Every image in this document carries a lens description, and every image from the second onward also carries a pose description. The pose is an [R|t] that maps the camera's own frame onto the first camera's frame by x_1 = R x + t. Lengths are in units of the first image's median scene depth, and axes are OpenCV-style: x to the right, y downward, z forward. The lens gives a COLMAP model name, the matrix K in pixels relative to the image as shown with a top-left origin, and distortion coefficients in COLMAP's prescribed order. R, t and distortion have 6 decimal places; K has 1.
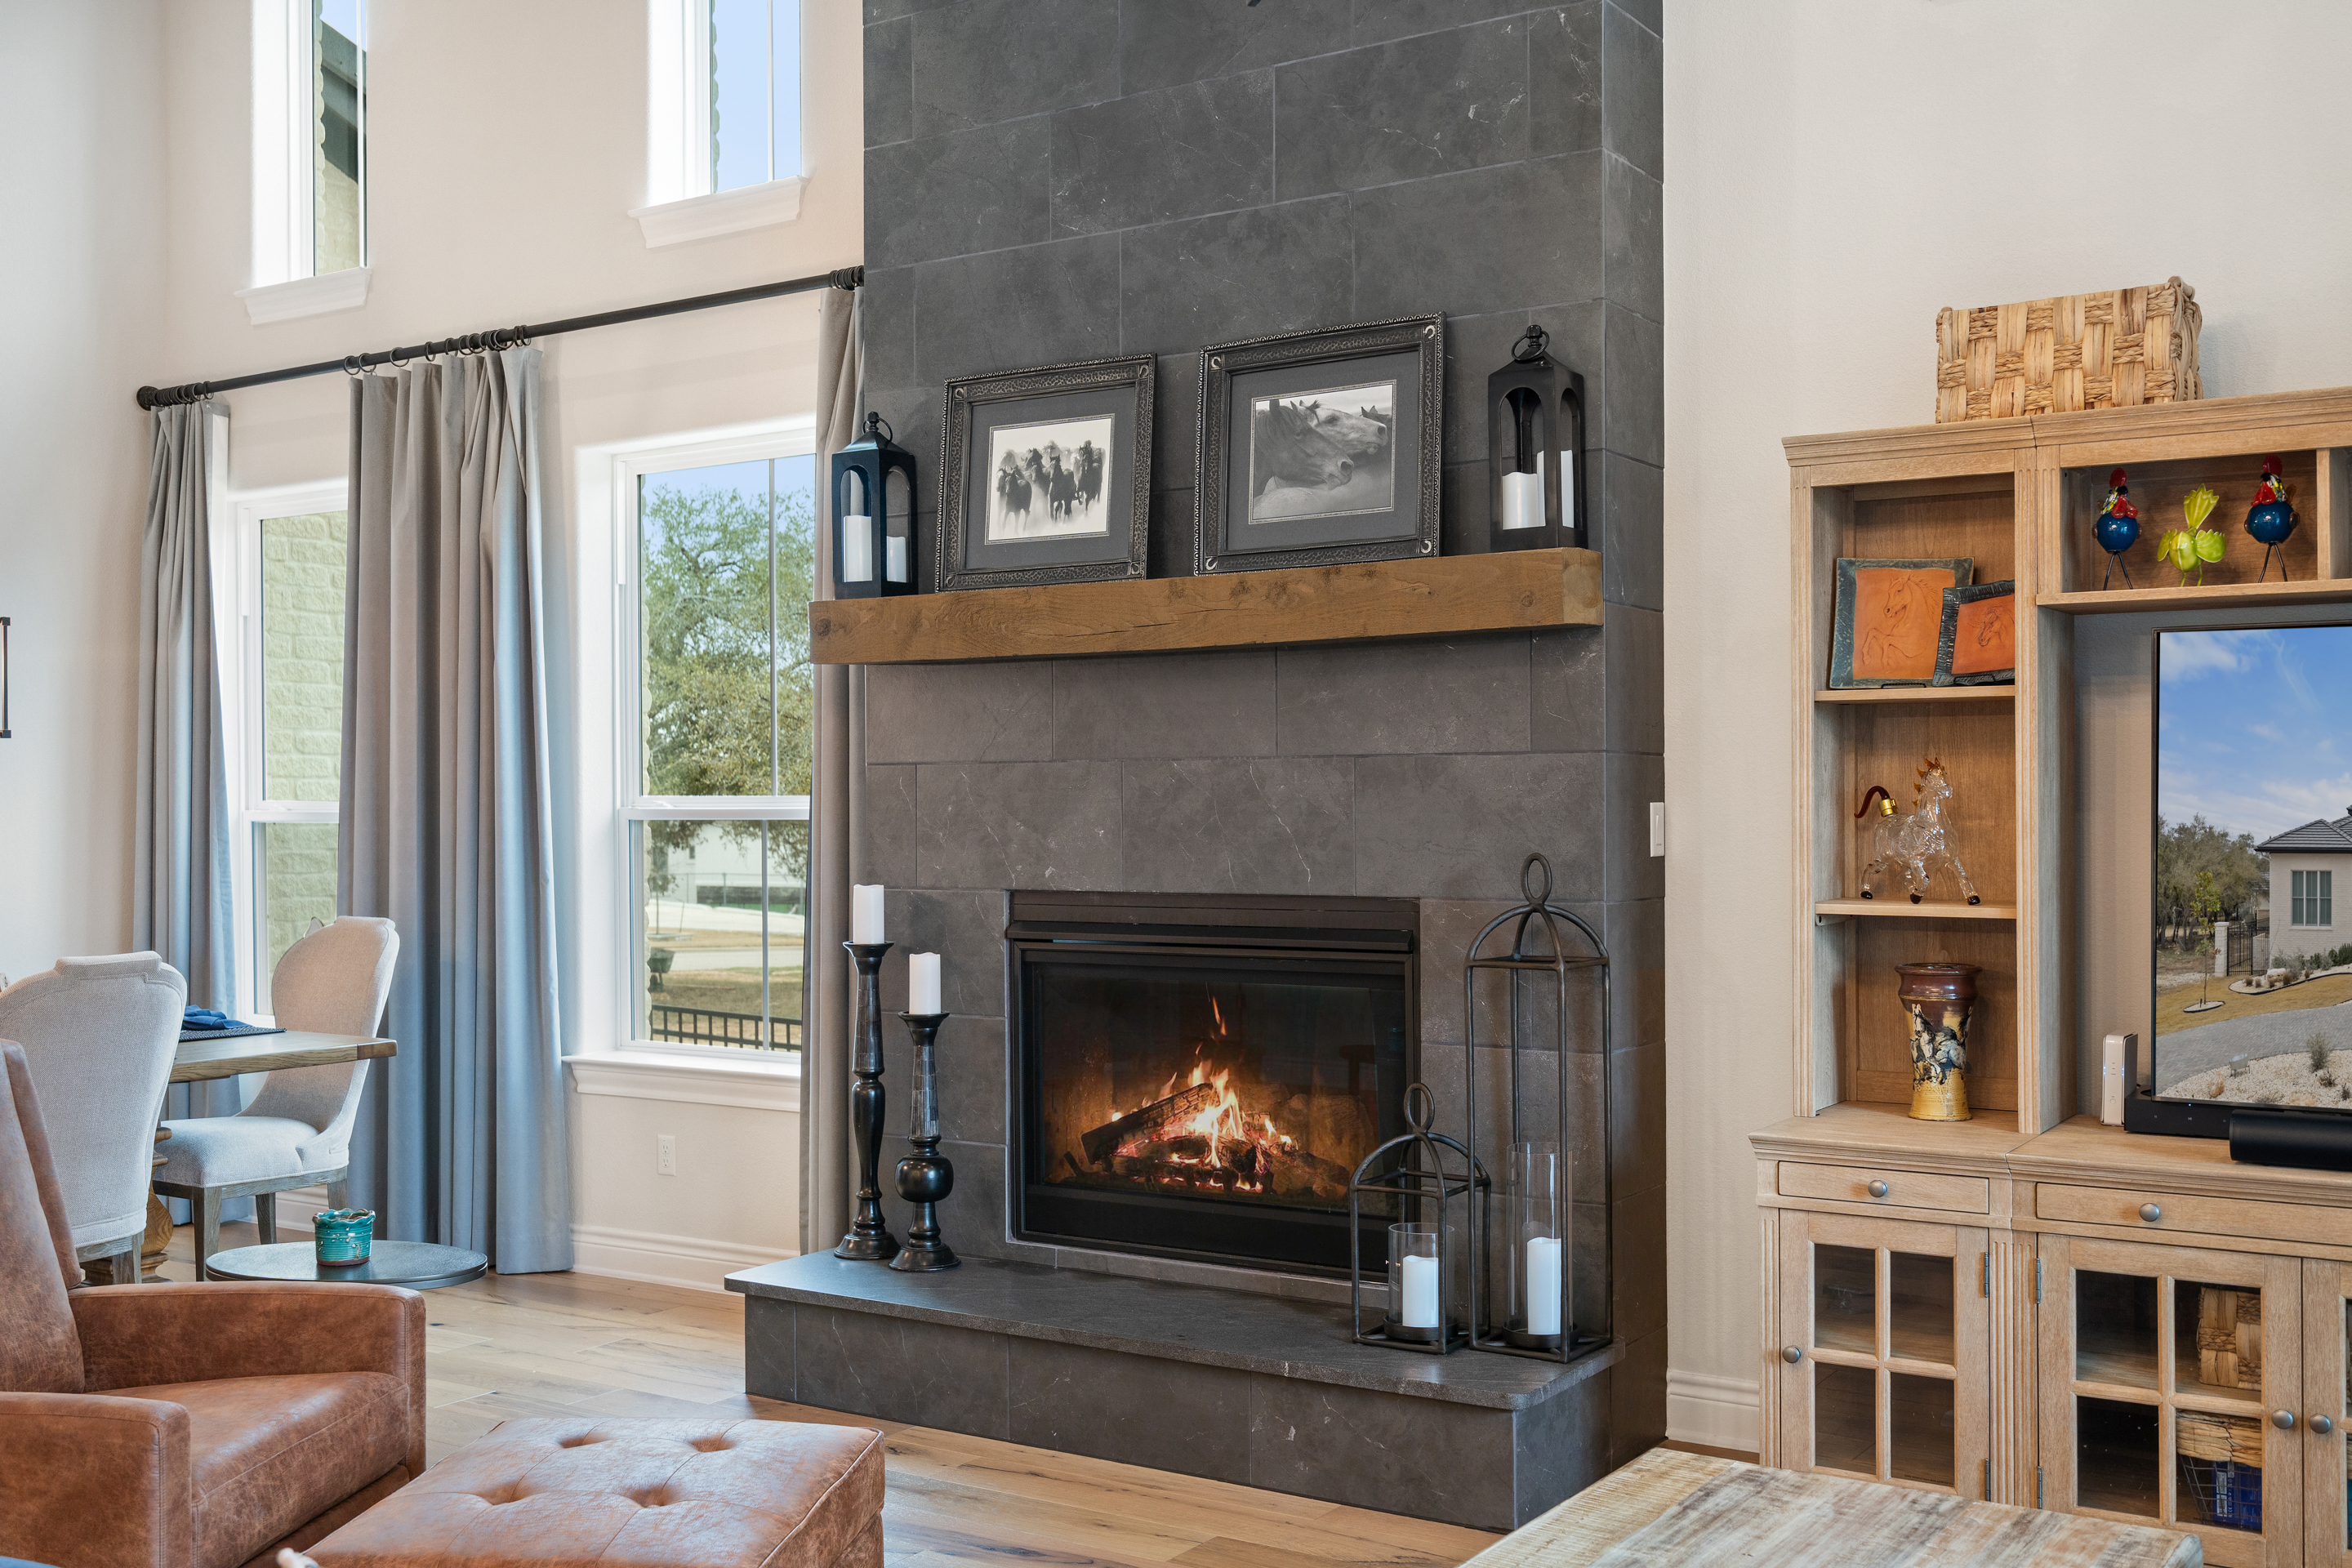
lens RADIAL K [[2303.0, 0, 1174.6], [0, 2303.0, 809.6], [0, 0, 1]] dist [0.013508, 0.000000]
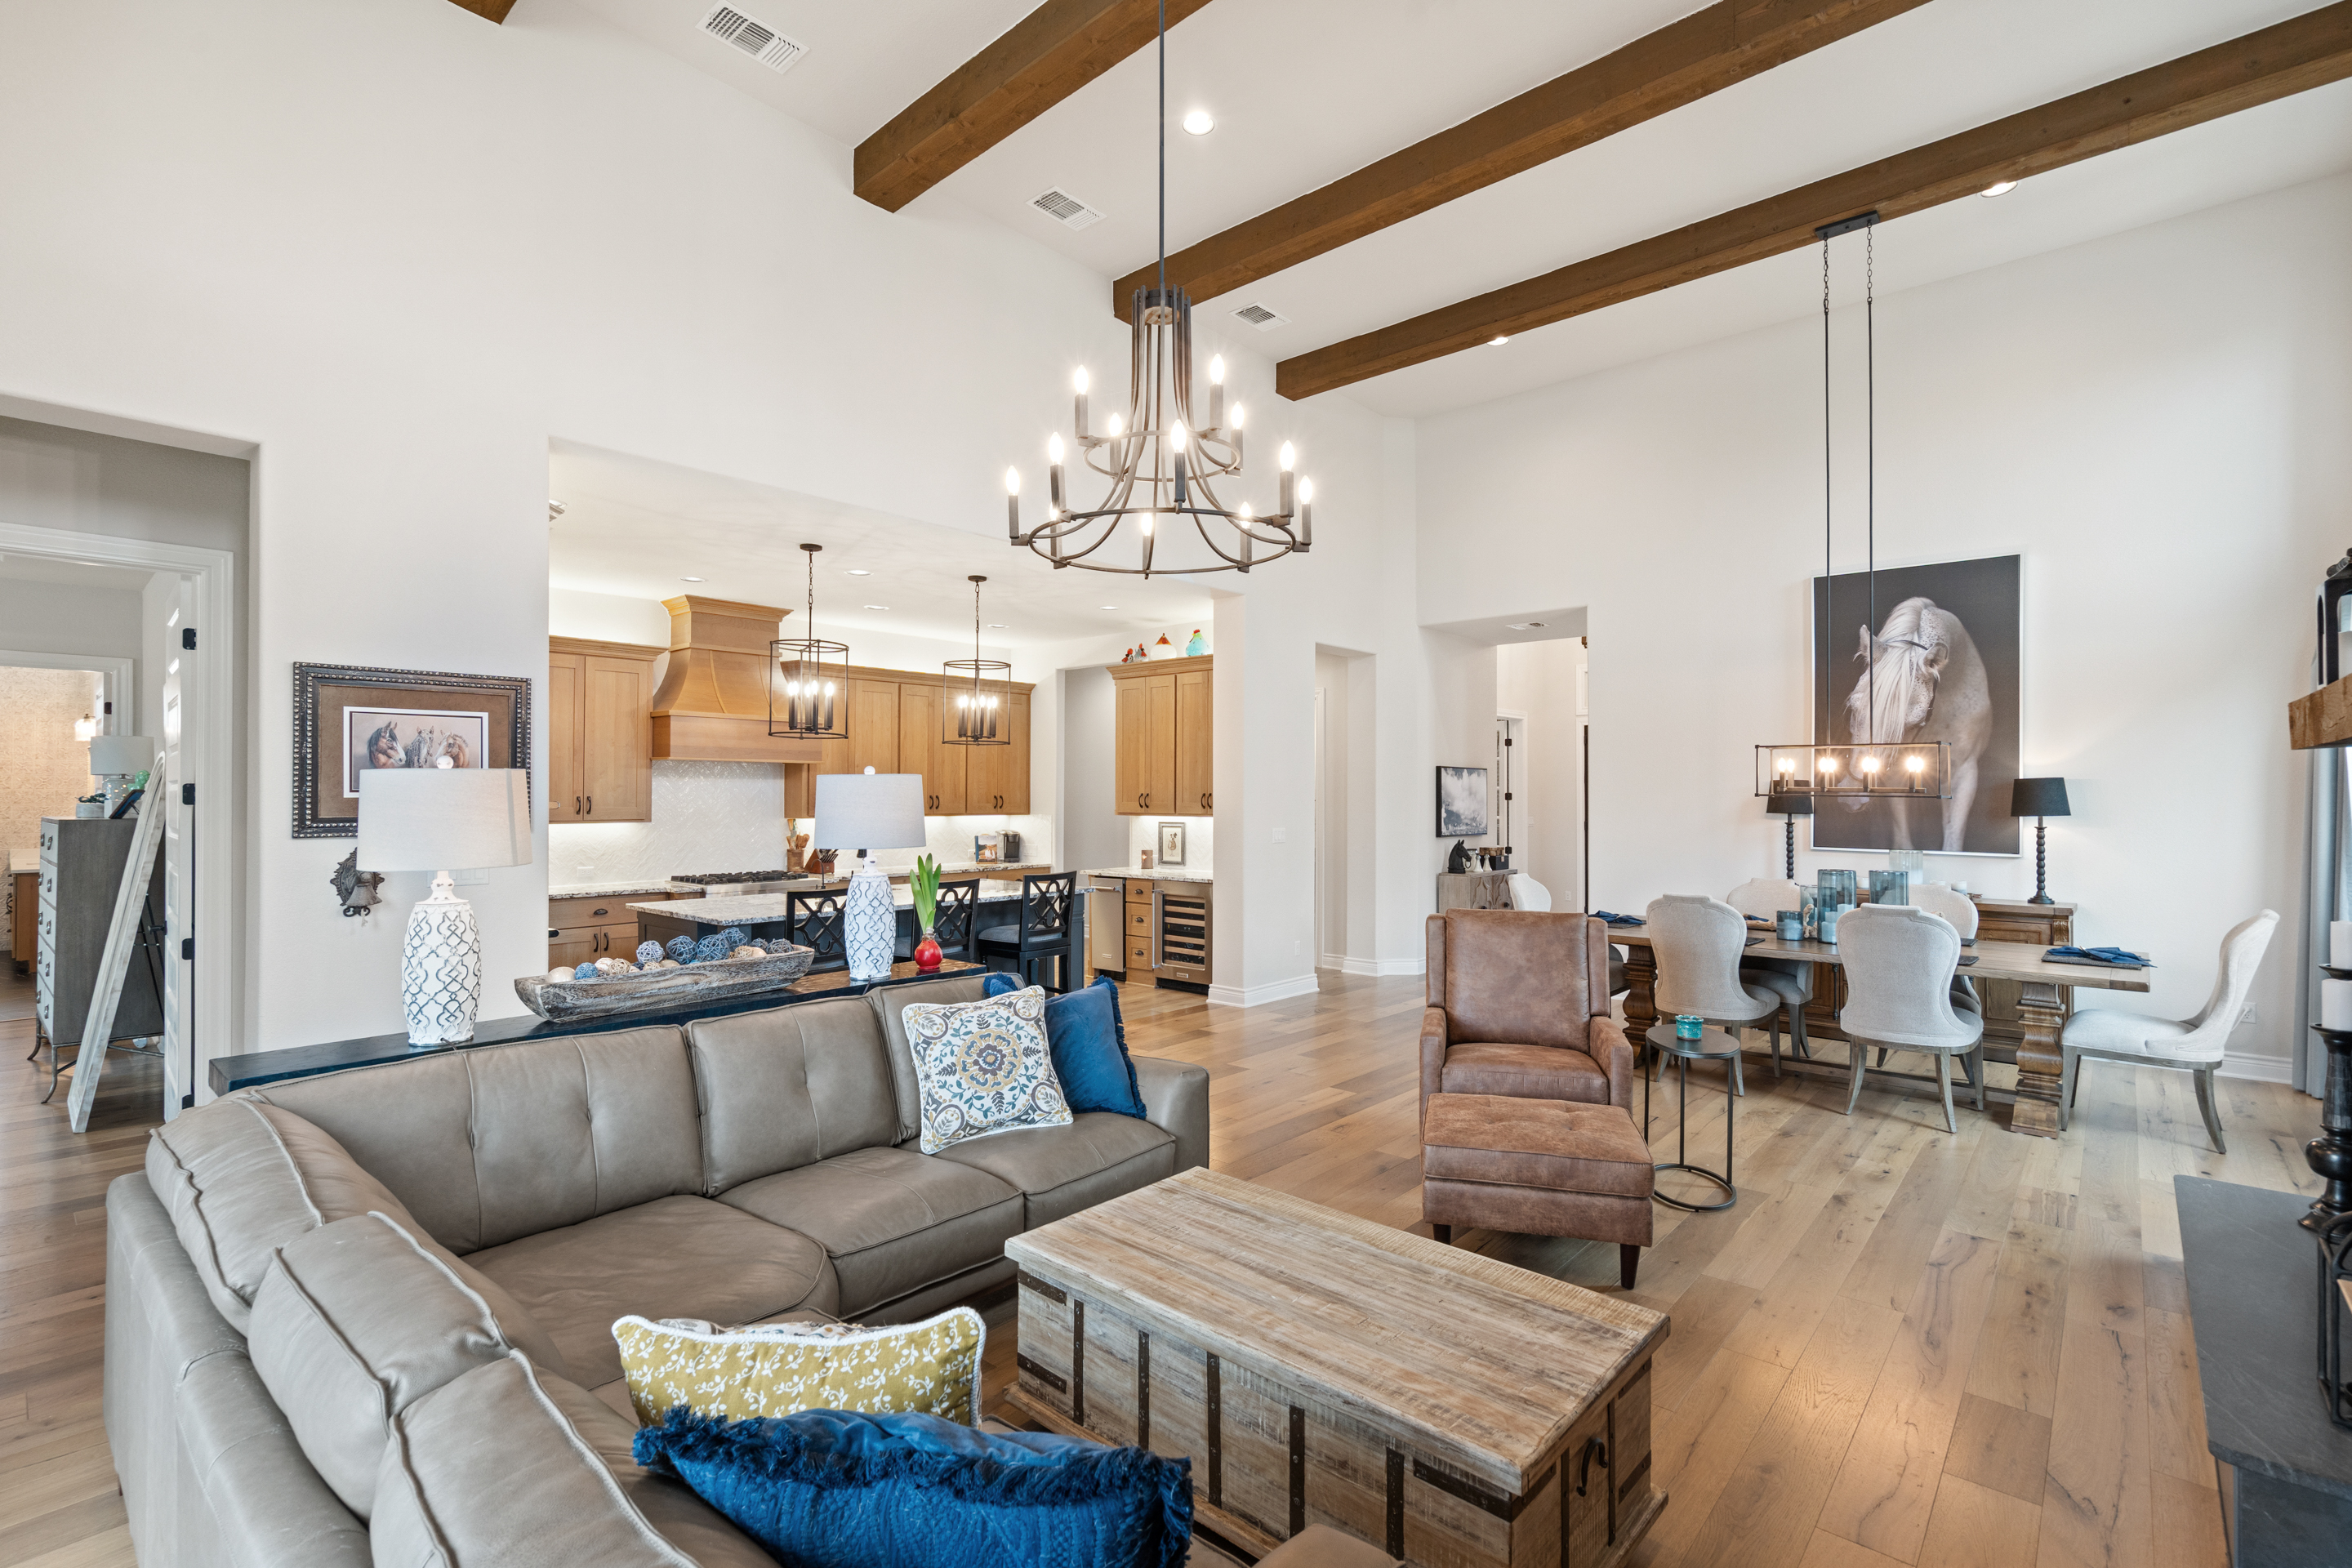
lens RADIAL K [[1071.4, 0, 1172.9], [0, 1071.4, 783.3], [0, 0, 1]] dist [-0.006672, 0.003851]
pose [[-0.139841, -0.001513, -0.990173, 0.593457], [-0.007705, 0.999970, -0.000440, -0.042608], [0.990144, 0.007567, -0.139849, 0.486288]]
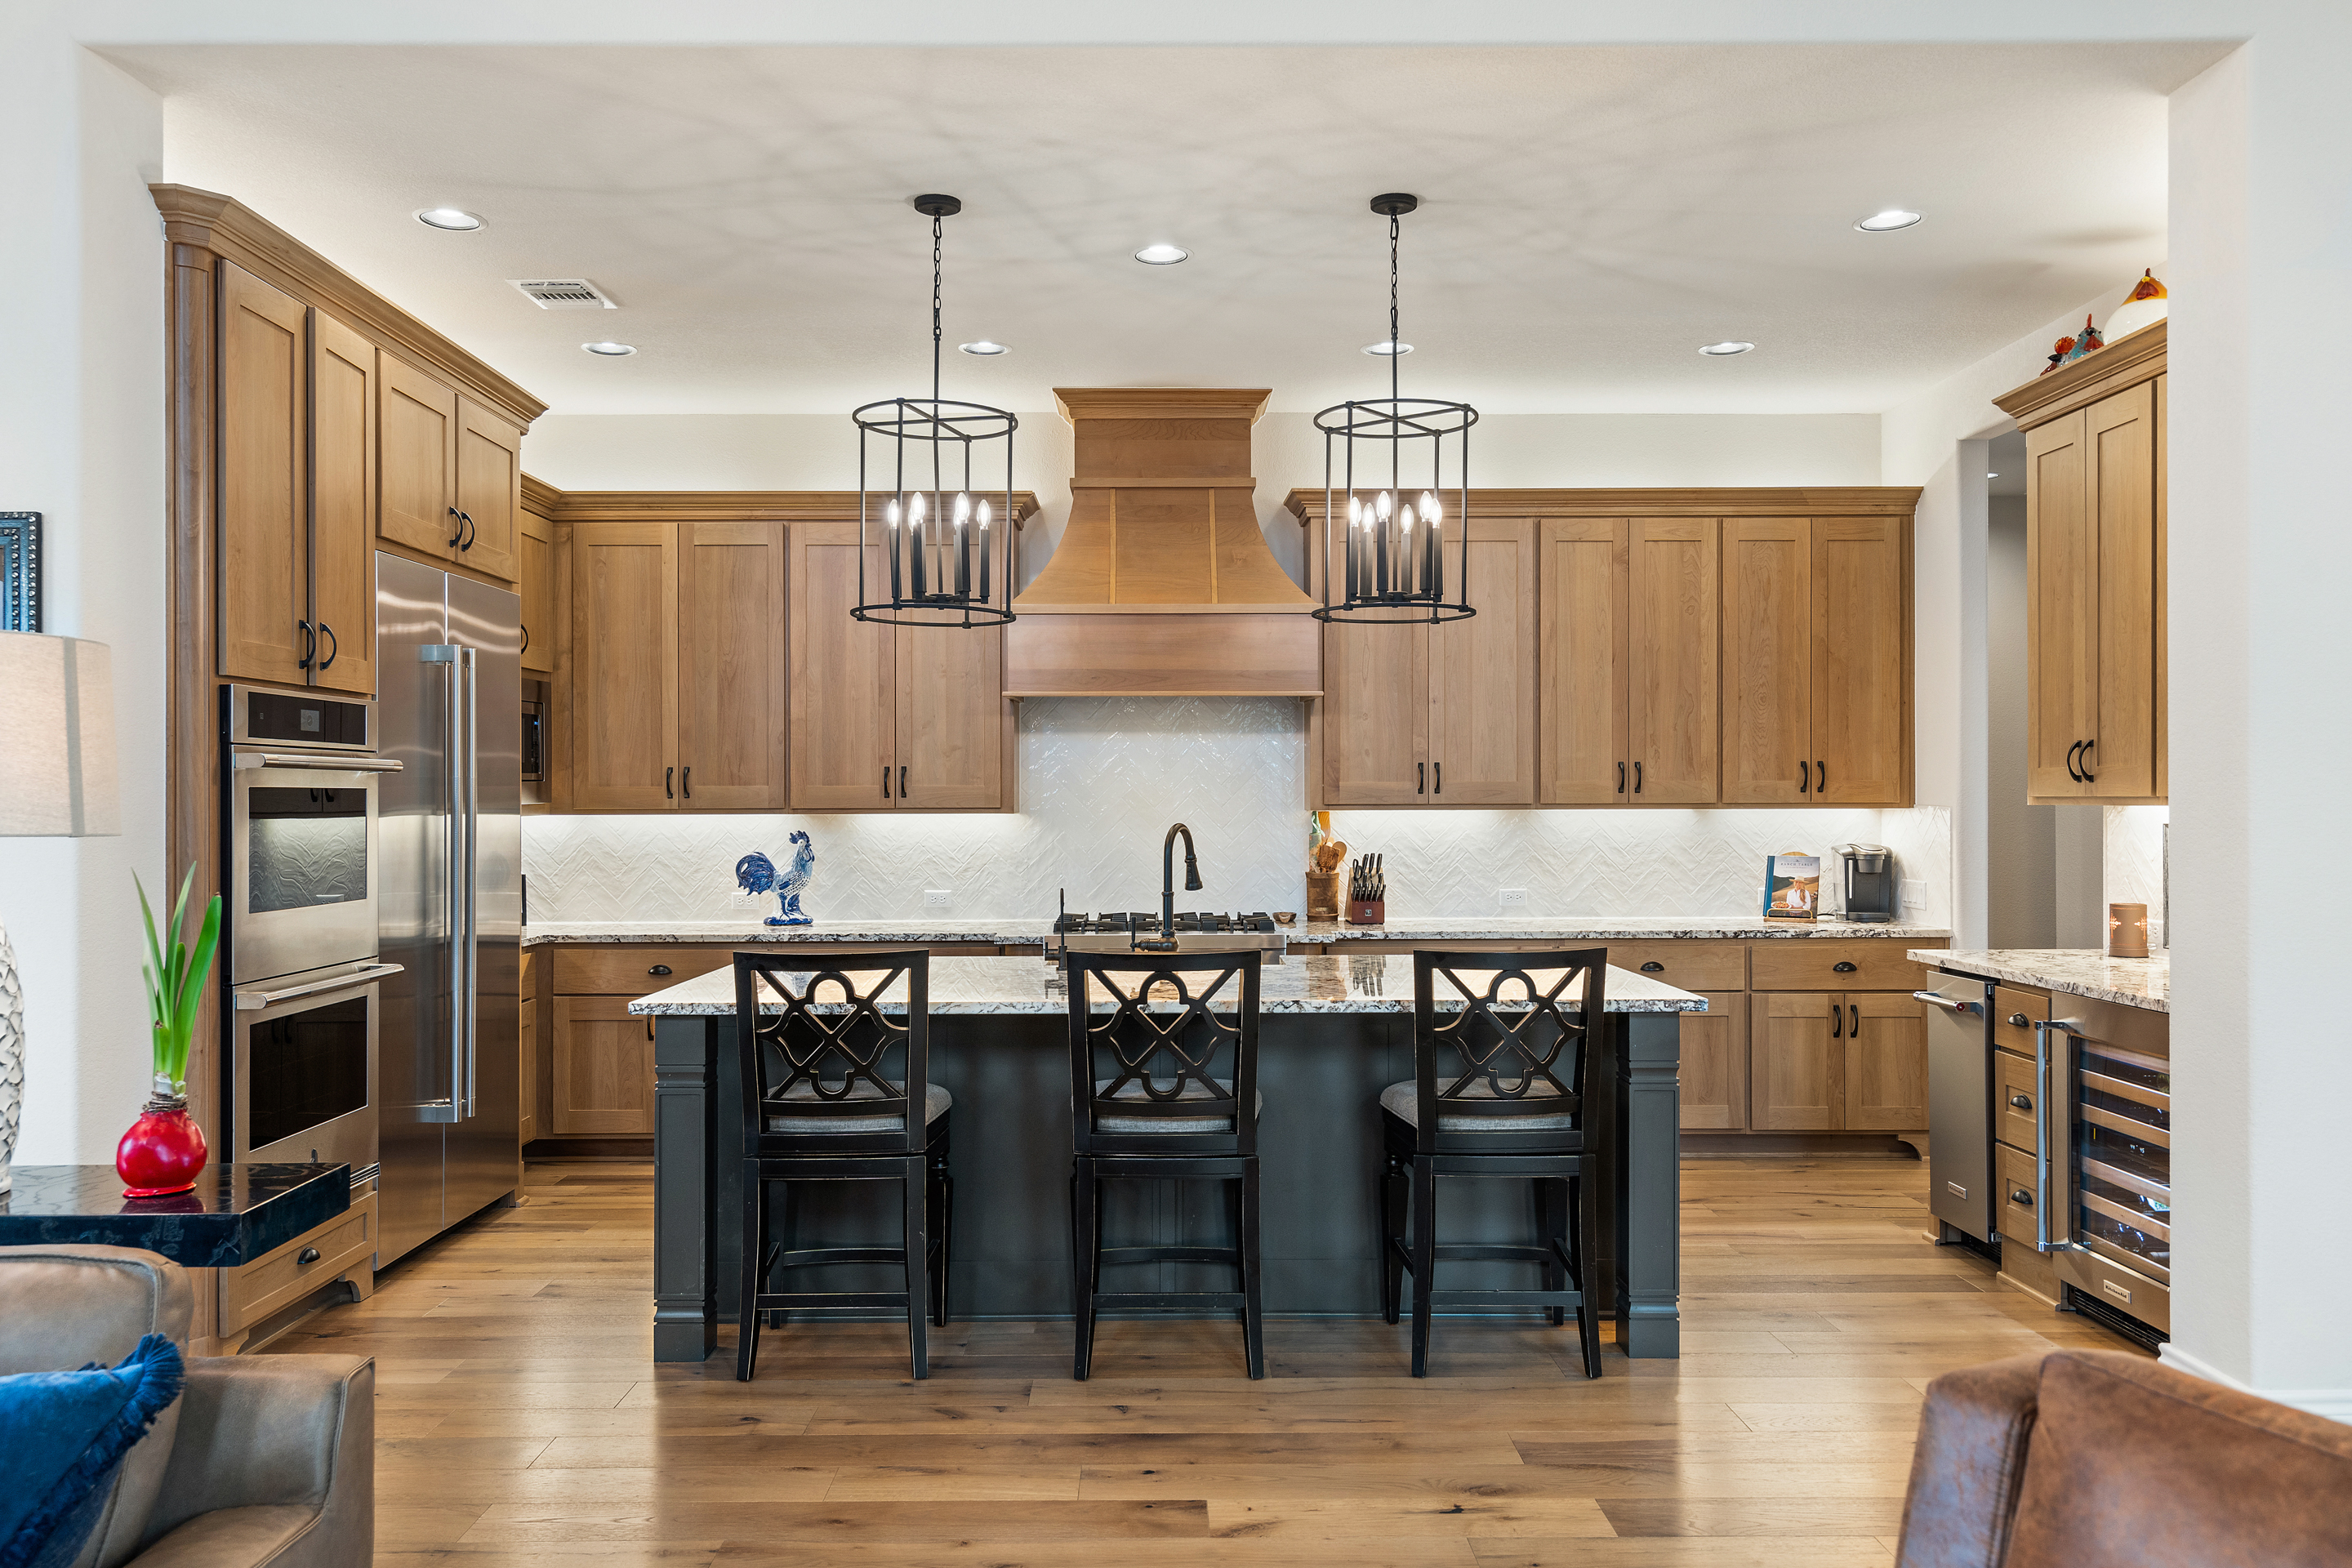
lens RADIAL K [[1709.2, 0, 1174.9], [0, 1709.2, 794.7], [0, 0, 1]] dist [0.043572, -0.001020]
pose [[-0.824461, 0.011717, -0.565797, -0.159281], [0.006647, 0.999917, 0.011021, -0.010157], [0.565879, 0.005326, -0.824471, 0.720291]]
